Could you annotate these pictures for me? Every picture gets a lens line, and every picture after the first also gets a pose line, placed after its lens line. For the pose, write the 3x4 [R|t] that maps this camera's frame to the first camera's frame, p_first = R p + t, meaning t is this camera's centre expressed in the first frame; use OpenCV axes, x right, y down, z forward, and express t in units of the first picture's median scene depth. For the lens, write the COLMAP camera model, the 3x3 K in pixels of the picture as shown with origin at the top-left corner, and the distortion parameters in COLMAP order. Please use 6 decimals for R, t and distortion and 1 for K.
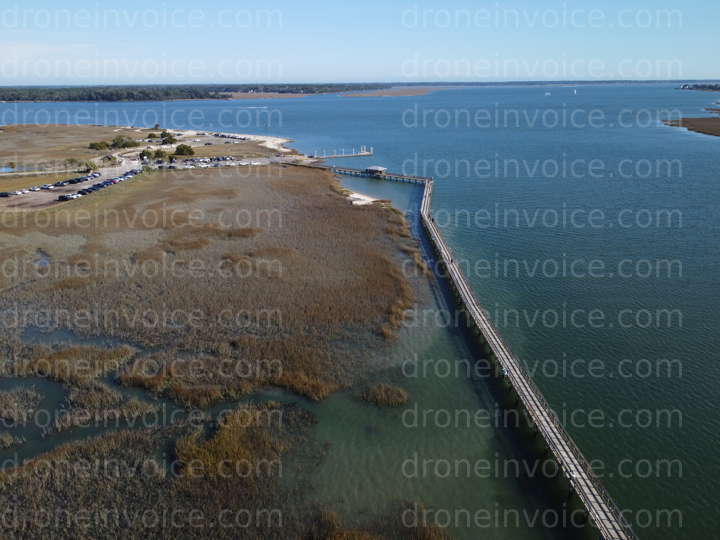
lens RADIAL K [[503.7, 0, 359.7], [0, 503.7, 270.0], [0, 0, 1]] dist [-0.002860, -0.001499]
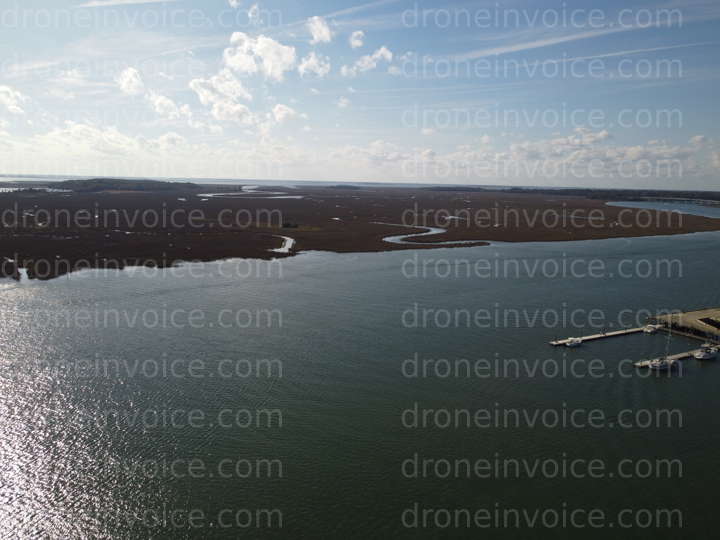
lens RADIAL K [[503.7, 0, 360.0], [0, 503.7, 270.0], [0, 0, 1]] dist [-0.002860, -0.001499]
pose [[0.999999, -0.001312, 0.000396, 0.000330], [0.001311, 0.999997, 0.001816, -0.300541], [-0.000398, -0.001815, 0.999998, 0.000575]]
